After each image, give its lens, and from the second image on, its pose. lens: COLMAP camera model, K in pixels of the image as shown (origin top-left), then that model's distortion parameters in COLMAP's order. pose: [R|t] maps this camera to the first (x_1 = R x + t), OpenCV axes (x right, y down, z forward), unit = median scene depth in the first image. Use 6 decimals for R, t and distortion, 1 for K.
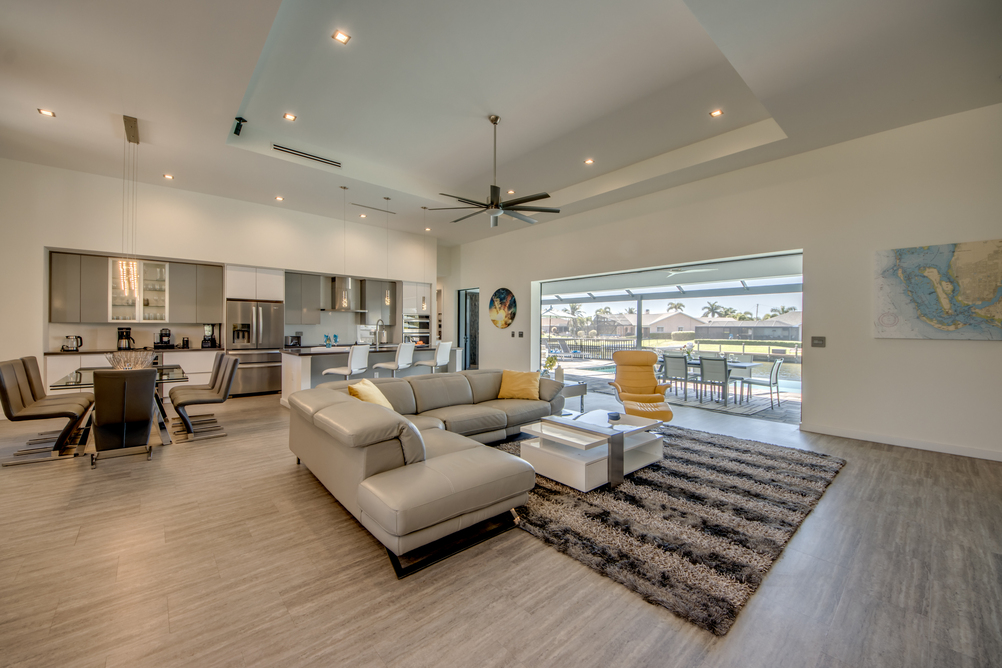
lens RADIAL K [[375.1, 0, 517.9], [0, 375.1, 332.4], [0, 0, 1]] dist [-0.001258, -0.000212]
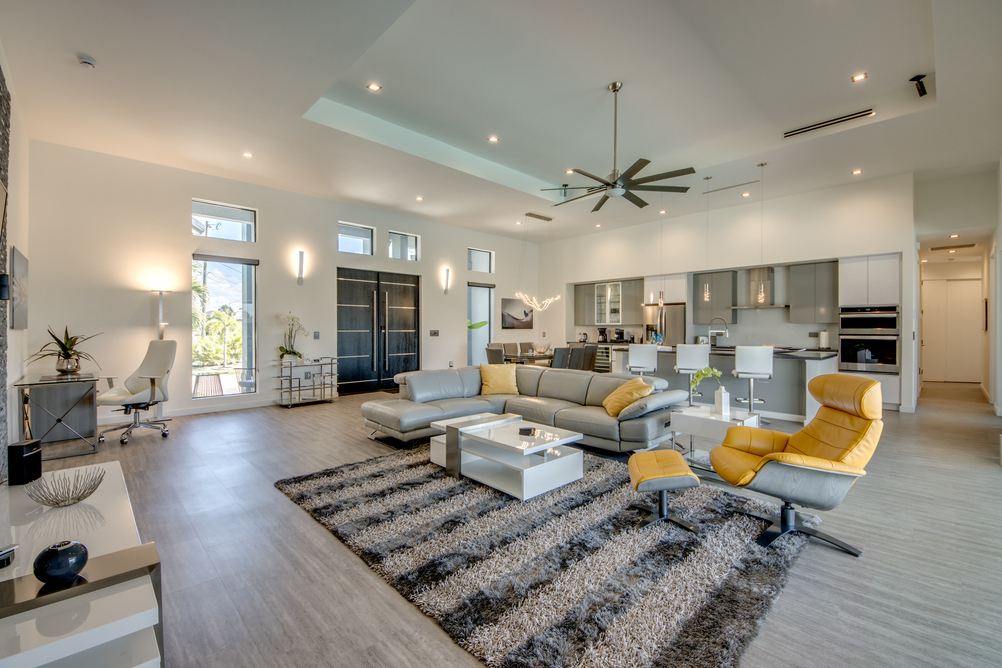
lens RADIAL K [[430.4, 0, 501.0], [0, 430.4, 334.0], [0, 0, 1]] dist [0.002044, 0.000111]
pose [[0.011973, -0.000524, -0.999928, 0.544307], [-0.020569, 0.999788, -0.000771, 0.016487], [0.999717, 0.020576, 0.011959, 0.432880]]
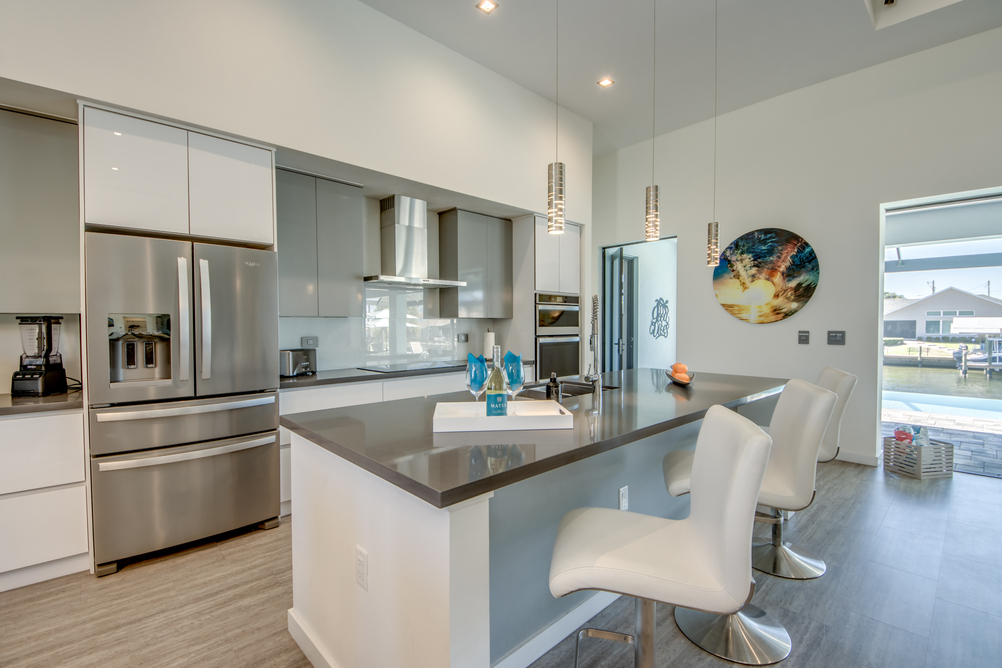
lens RADIAL K [[448.6, 0, 501.0], [0, 448.6, 334.0], [0, 0, 1]] dist [-0.001465, -0.000424]
pose [[0.999945, -0.010173, 0.002576, -0.398088], [0.010148, 0.999904, 0.009407, -0.007216], [-0.002672, -0.009381, 0.999952, 0.564237]]
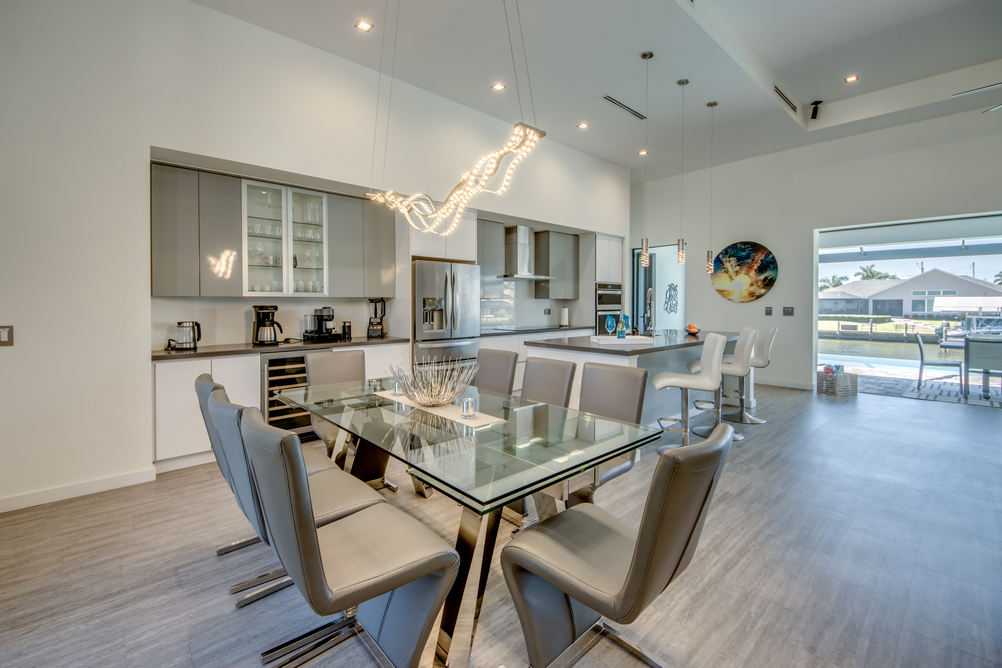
lens RADIAL K [[413.9, 0, 505.7], [0, 413.9, 308.5], [0, 0, 1]] dist [0.000373, -0.000123]
pose [[0.999772, -0.009722, -0.019021, -0.522436], [0.009733, 0.999952, 0.000518, -0.004747], [0.019015, -0.000703, 0.999819, 0.295823]]
